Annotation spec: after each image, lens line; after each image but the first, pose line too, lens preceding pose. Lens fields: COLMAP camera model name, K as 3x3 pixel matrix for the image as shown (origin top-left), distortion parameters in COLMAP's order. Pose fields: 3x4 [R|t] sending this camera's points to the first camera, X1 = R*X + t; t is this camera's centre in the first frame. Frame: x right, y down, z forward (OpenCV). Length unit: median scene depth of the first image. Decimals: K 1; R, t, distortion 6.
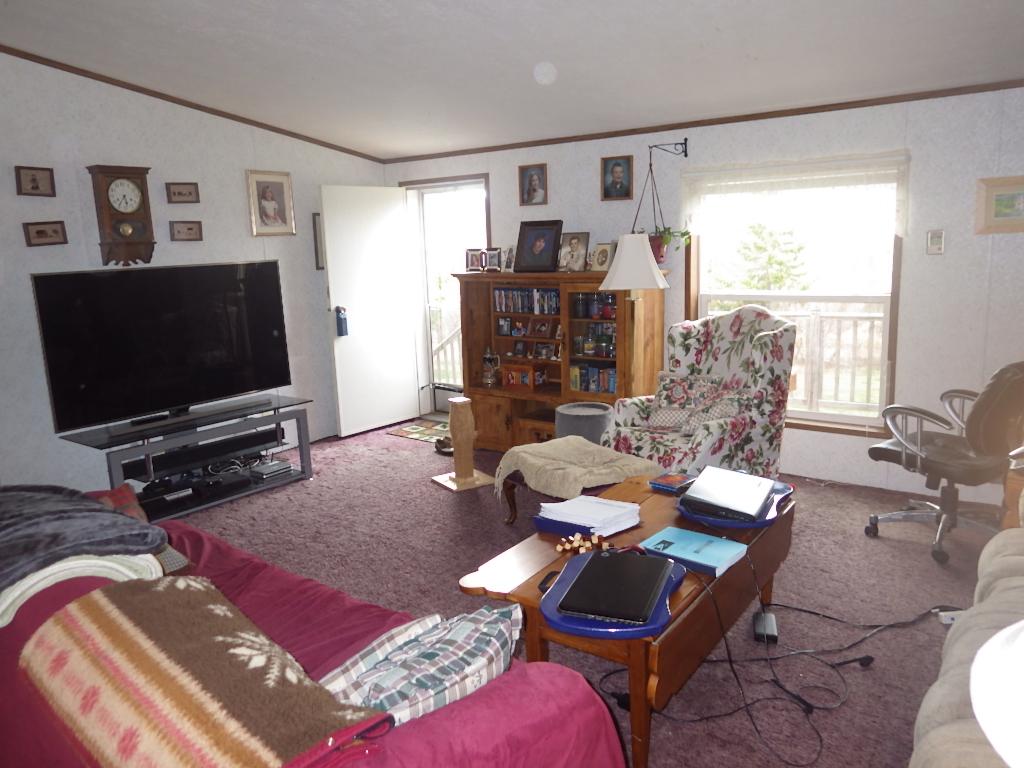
lens RADIAL K [[772.6, 0, 506.7], [0, 772.6, 378.5], [0, 0, 1]] dist [0.019585, -0.002256]
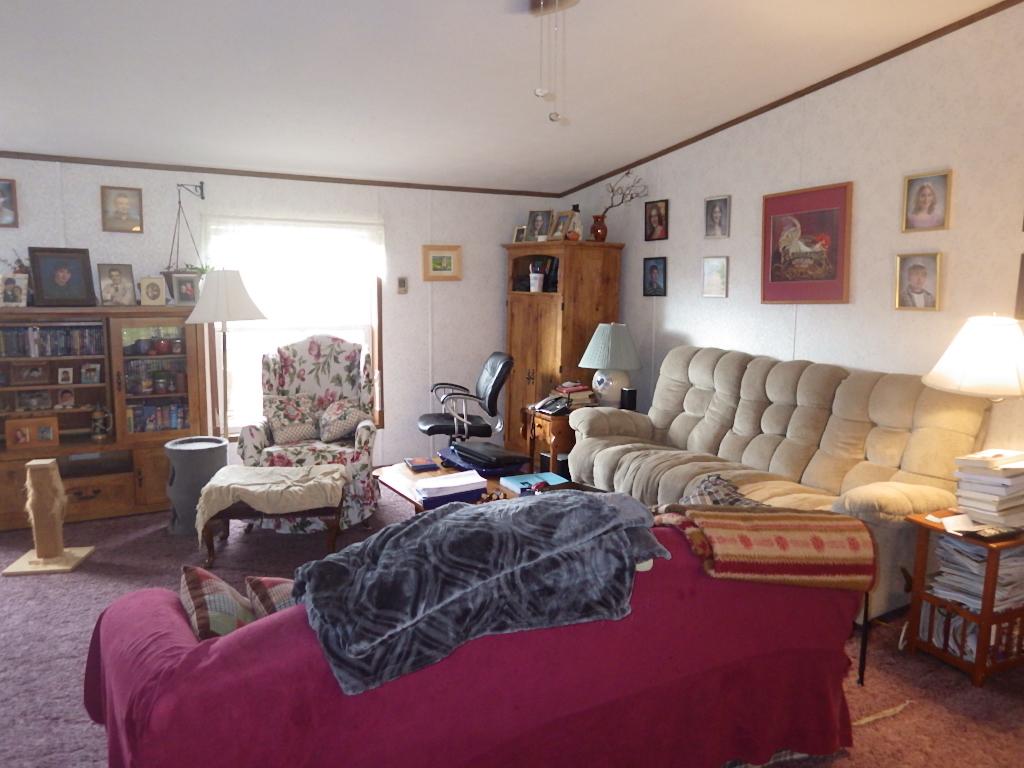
lens RADIAL K [[772.6, 0, 506.7], [0, 772.6, 378.5], [0, 0, 1]] dist [0.019585, -0.002256]
pose [[0.401470, -0.083642, 0.912045, -0.595300], [0.136071, 0.990217, 0.030914, -0.018306], [-0.905708, 0.111692, 0.408924, 0.214631]]
